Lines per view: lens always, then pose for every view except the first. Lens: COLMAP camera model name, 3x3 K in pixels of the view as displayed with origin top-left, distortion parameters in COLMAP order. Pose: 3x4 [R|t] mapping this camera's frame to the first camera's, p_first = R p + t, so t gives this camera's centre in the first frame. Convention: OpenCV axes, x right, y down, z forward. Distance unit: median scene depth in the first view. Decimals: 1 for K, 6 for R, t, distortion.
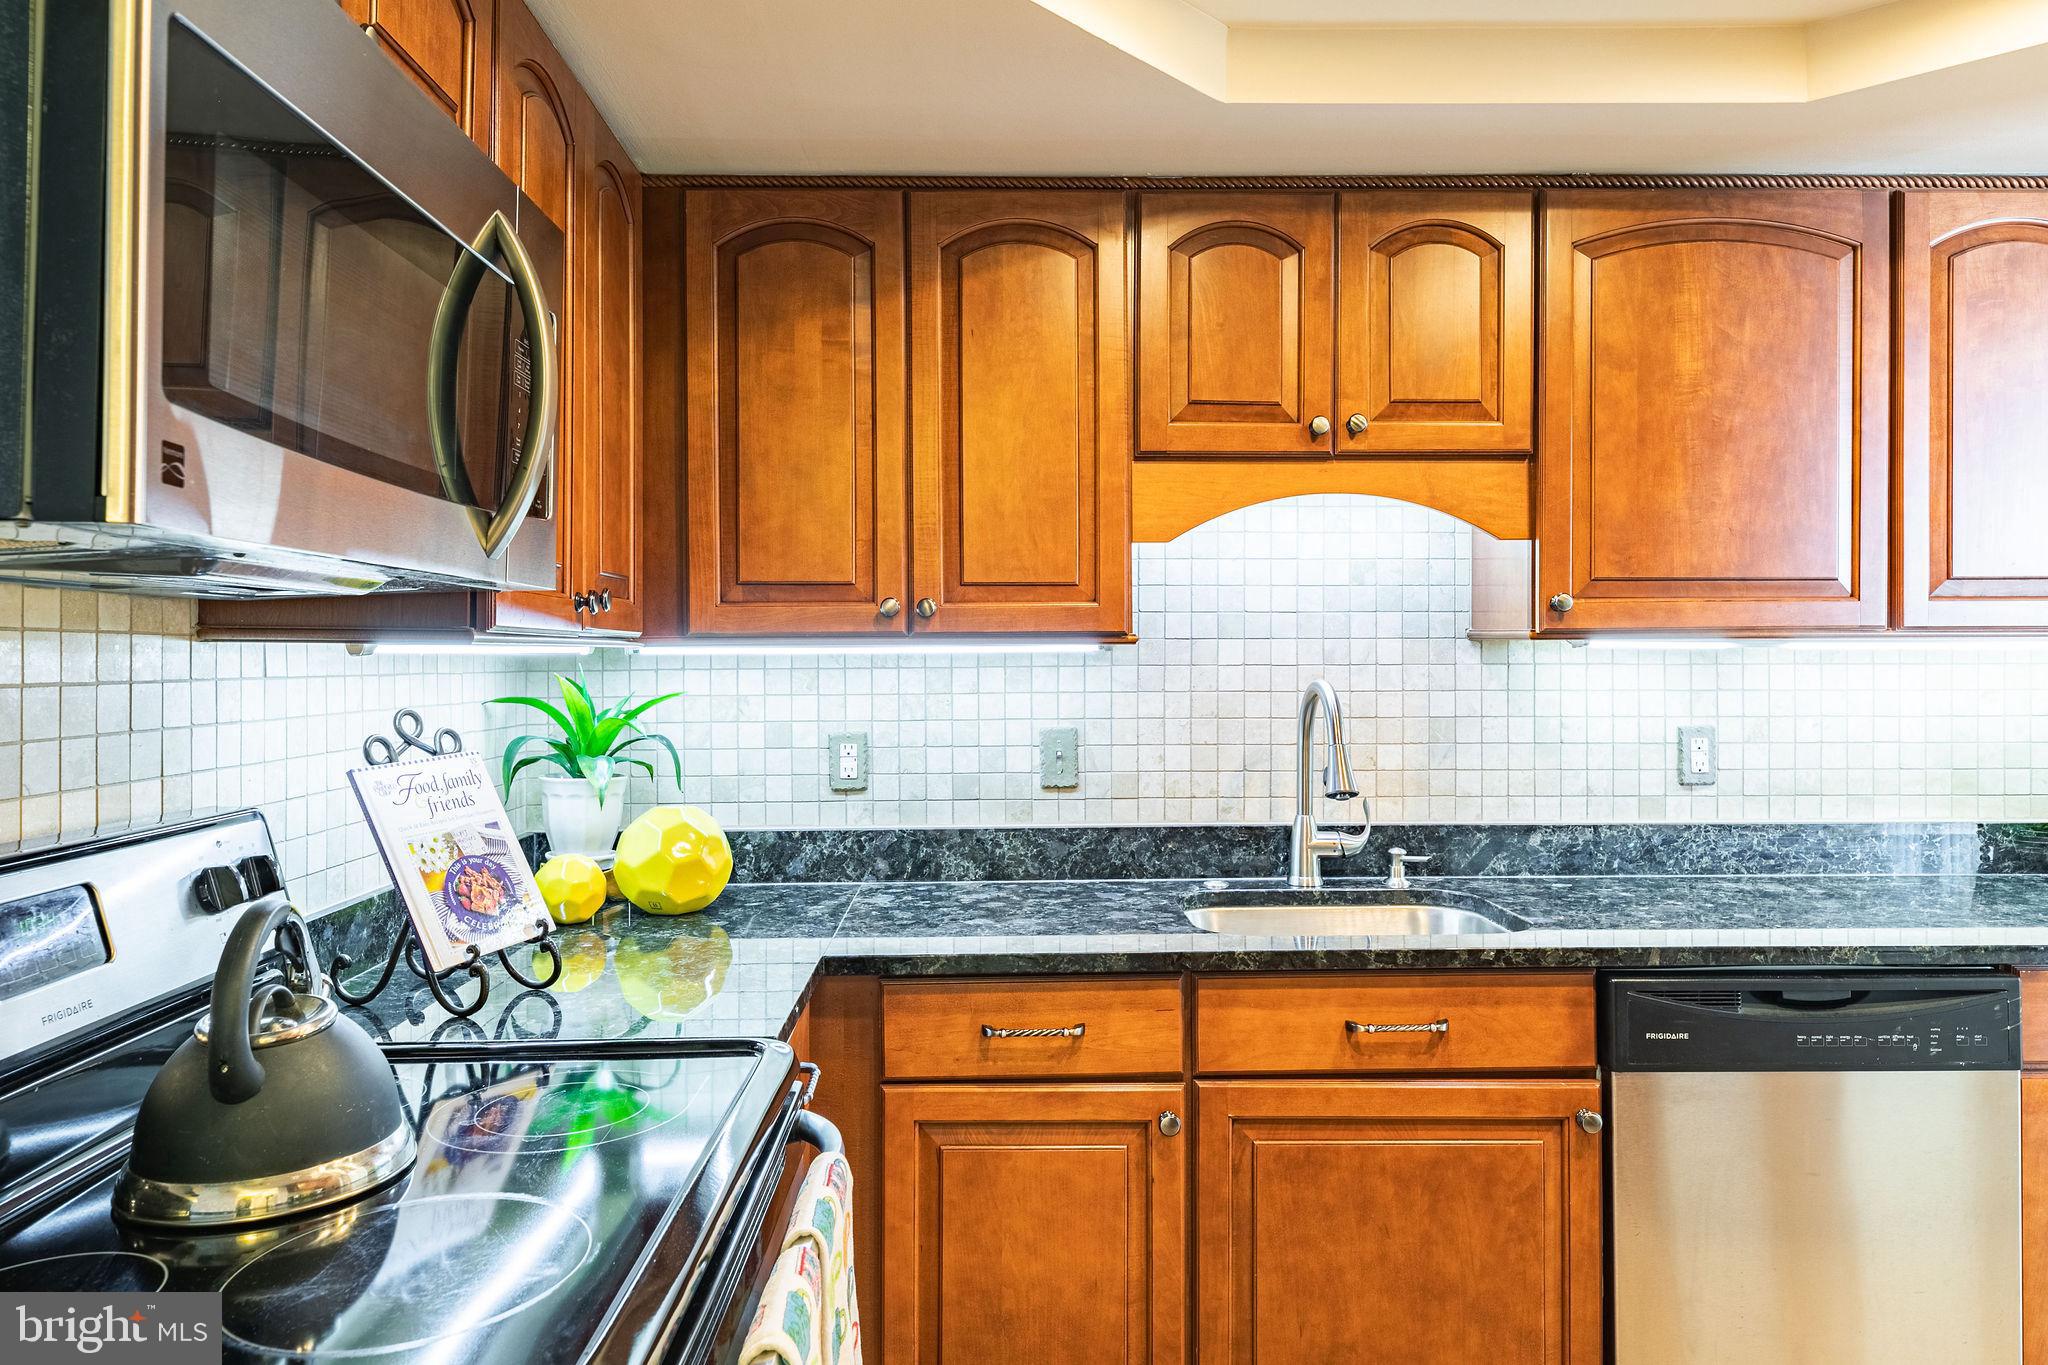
lens RADIAL K [[1360.8, 0, 1024.2], [0, 1360.8, 652.9], [0, 0, 1]] dist [0.002357, 0.000893]
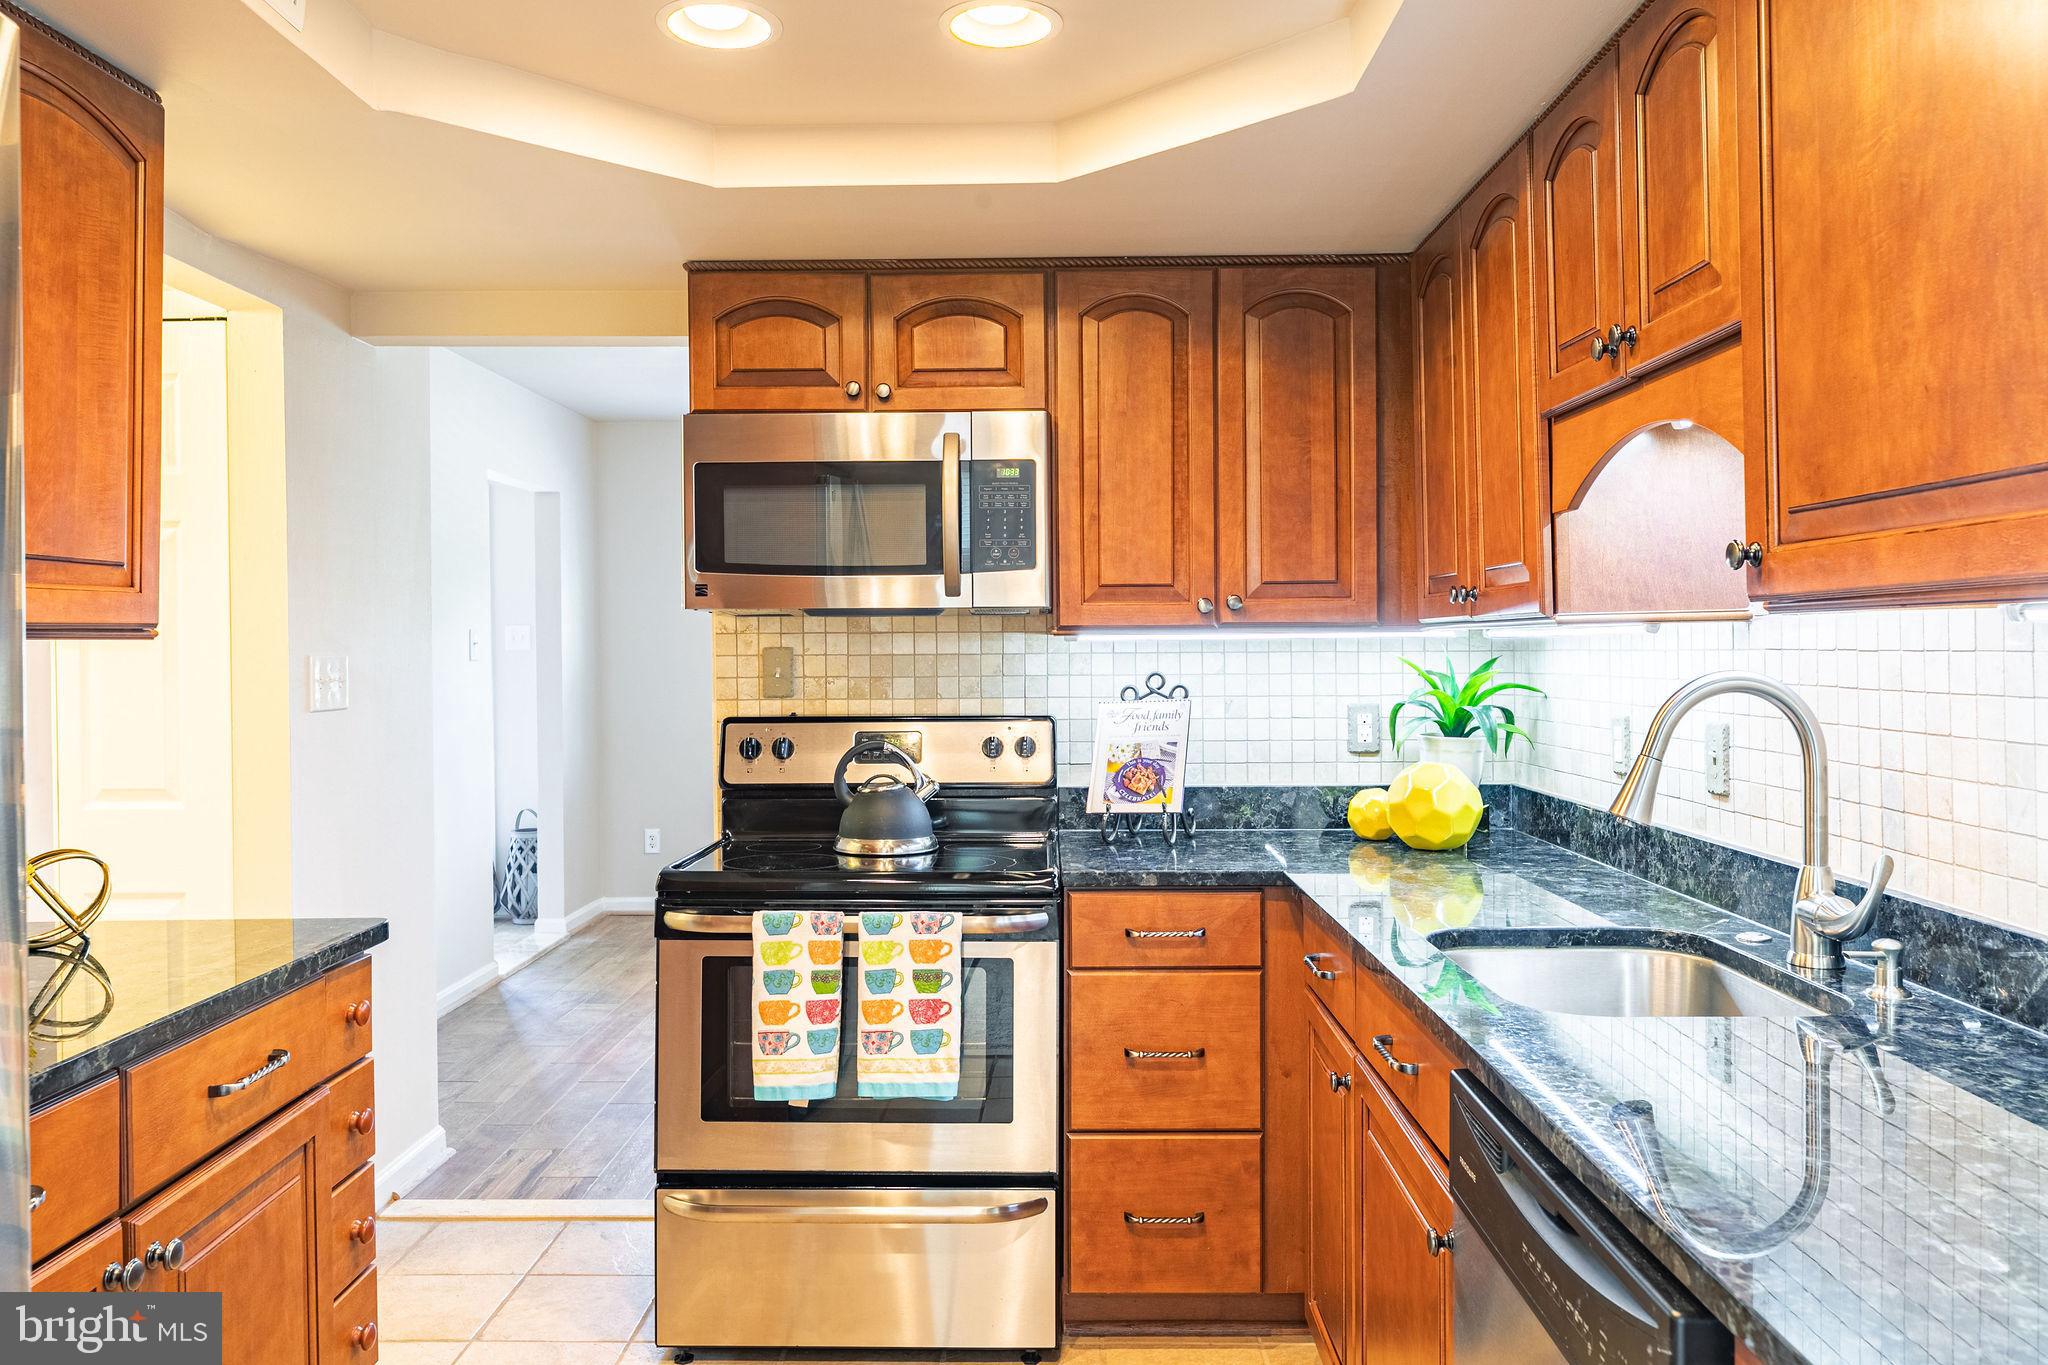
lens RADIAL K [[1476.3, 0, 1026.7], [0, 1476.3, 647.0], [0, 0, 1]] dist [0.003265, -0.000487]
pose [[-0.042873, 0.004193, -0.999072, 0.964340], [0.008163, 0.999959, 0.003847, 0.000302], [0.999047, -0.007991, -0.042905, 0.615237]]
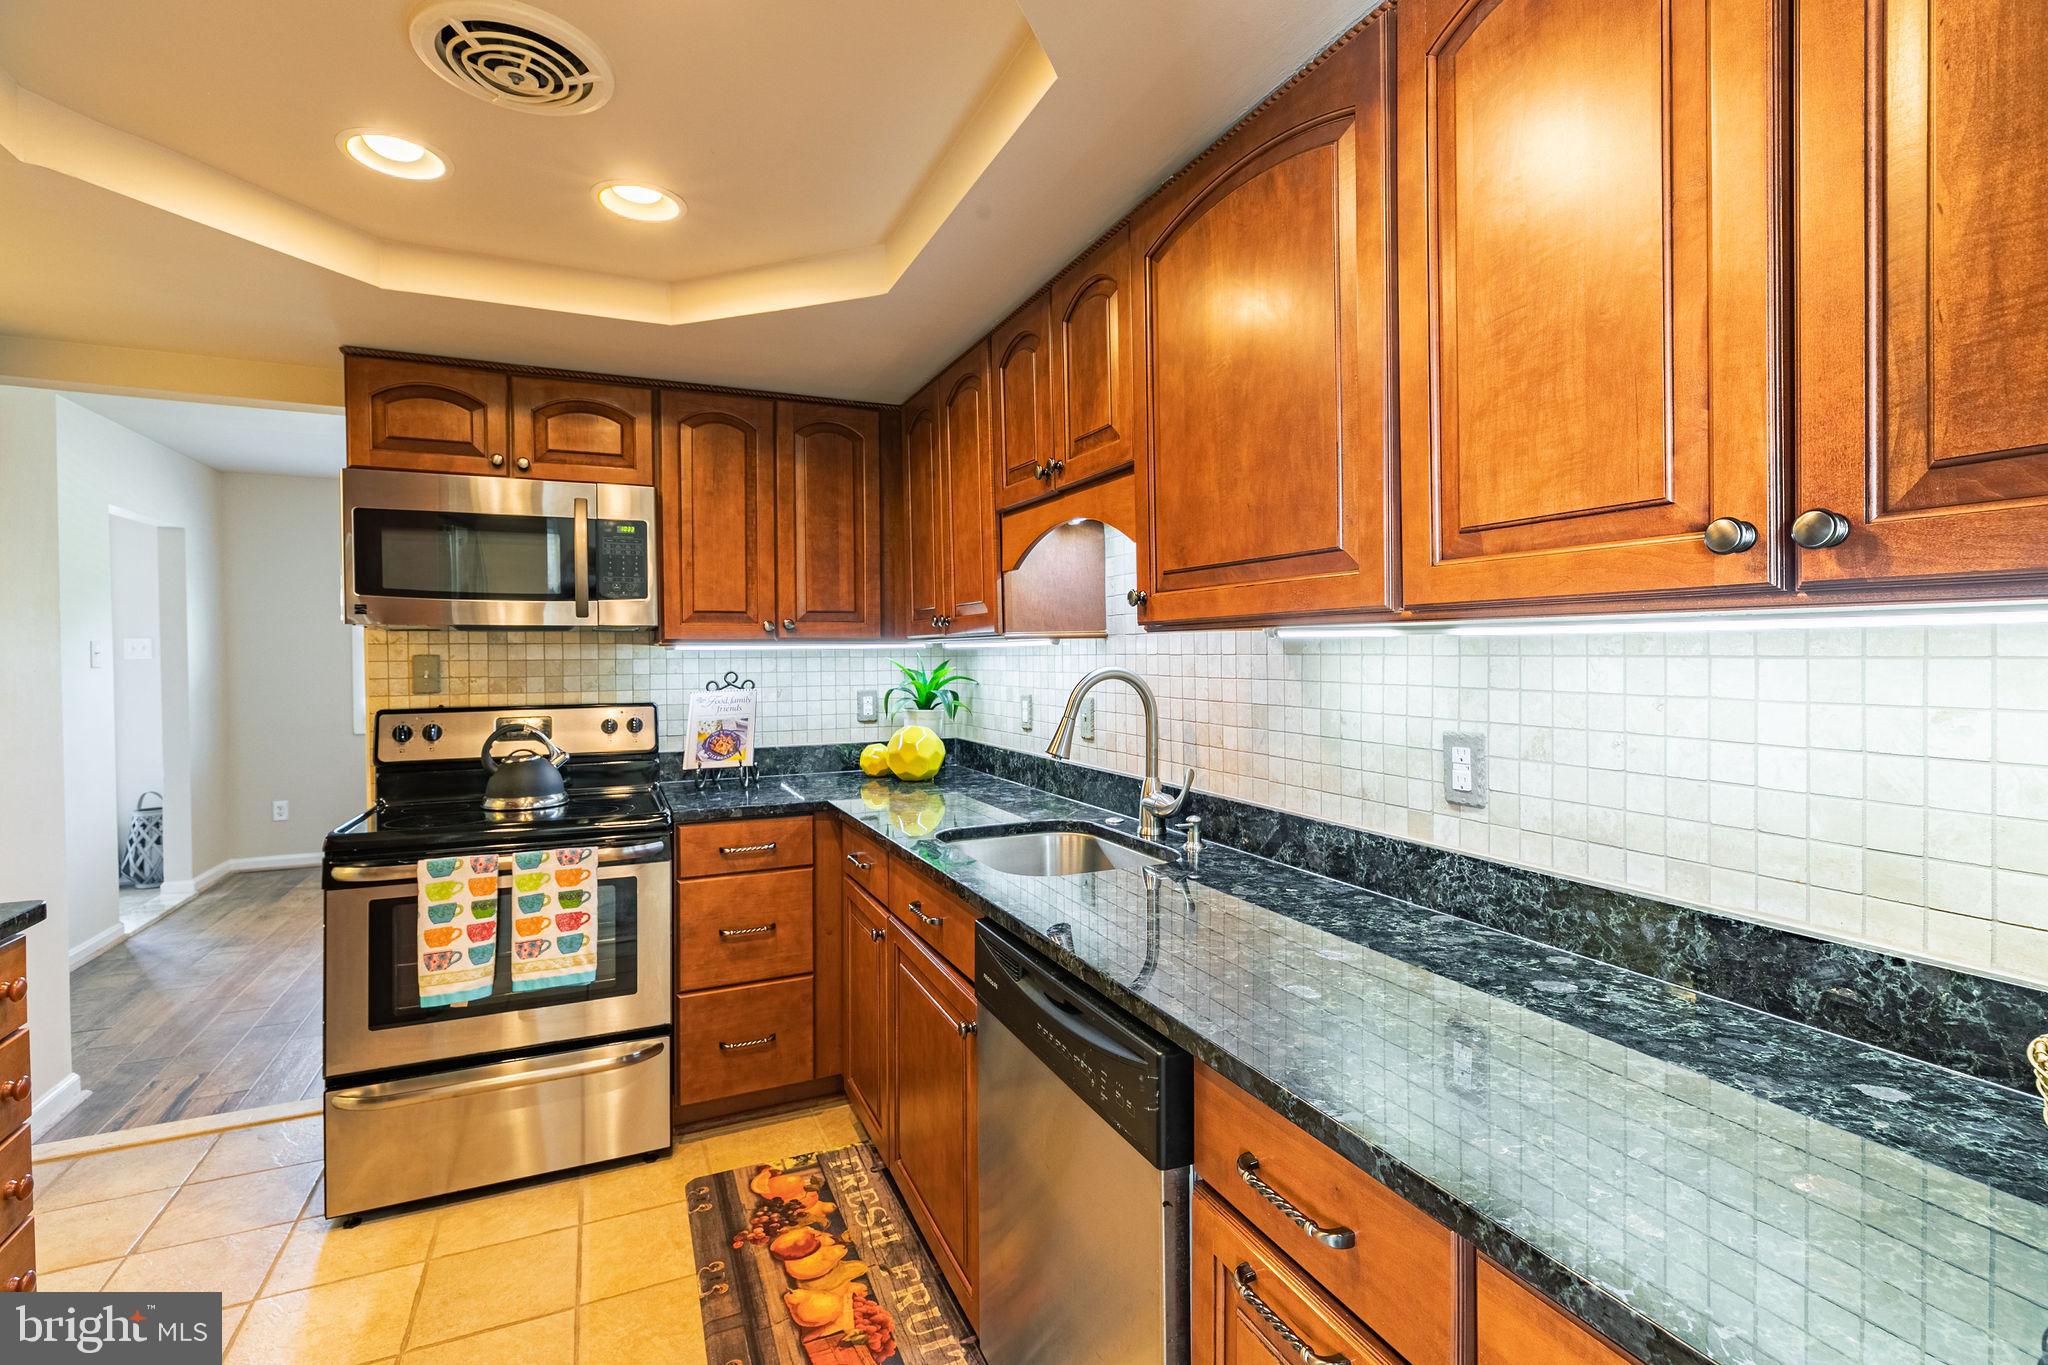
lens RADIAL K [[927.7, 0, 1021.1], [0, 927.7, 660.3], [0, 0, 1]] dist [0.004307, -0.000859]
pose [[0.386293, 0.008255, -0.922339, 0.915551], [0.007732, 0.999896, 0.012188, 0.002369], [0.922344, -0.011839, 0.386189, 0.556737]]
